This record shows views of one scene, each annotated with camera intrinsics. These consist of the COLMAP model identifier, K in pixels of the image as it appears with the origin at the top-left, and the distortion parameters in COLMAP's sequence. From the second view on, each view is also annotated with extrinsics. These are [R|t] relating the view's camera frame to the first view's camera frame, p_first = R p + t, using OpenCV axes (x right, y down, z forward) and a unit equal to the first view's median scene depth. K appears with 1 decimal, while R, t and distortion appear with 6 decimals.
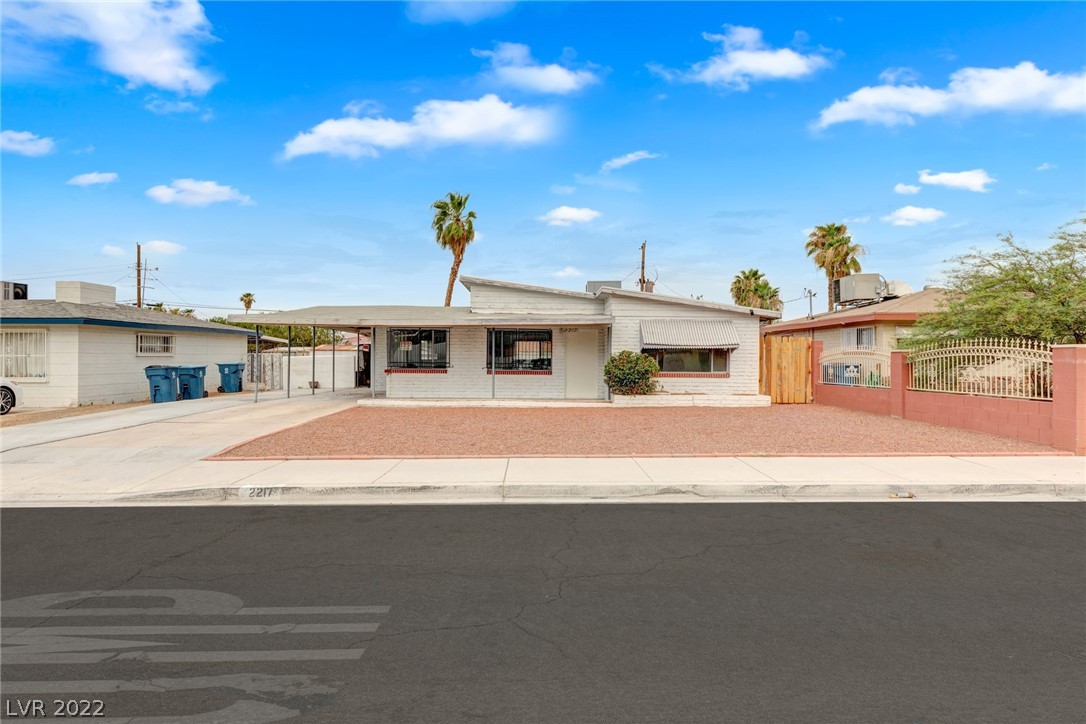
lens RADIAL K [[618.1, 0, 564.3], [0, 618.1, 357.9], [0, 0, 1]] dist [0.007064, 0.001389]
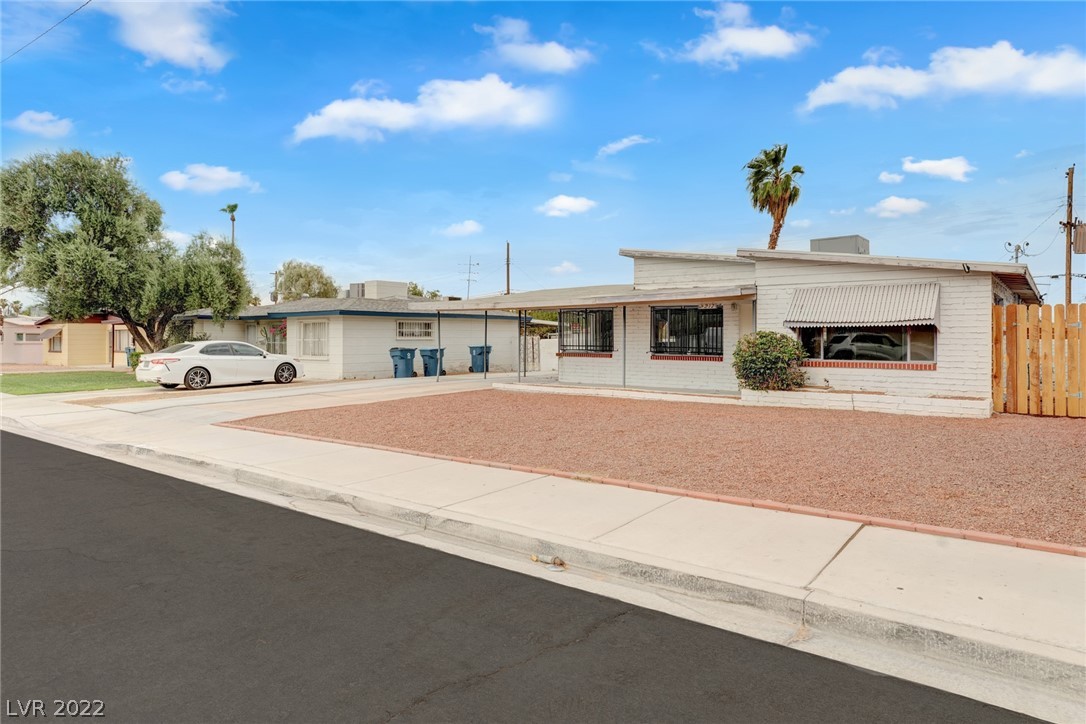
lens RADIAL K [[671.6, 0, 544.4], [0, 671.6, 340.8], [0, 0, 1]] dist [0.015172, -0.000048]
pose [[0.775789, -0.001518, -0.630991, 0.361881], [0.002581, 0.999996, 0.000767, -0.000836], [0.630987, -0.002224, 0.775790, 0.171871]]
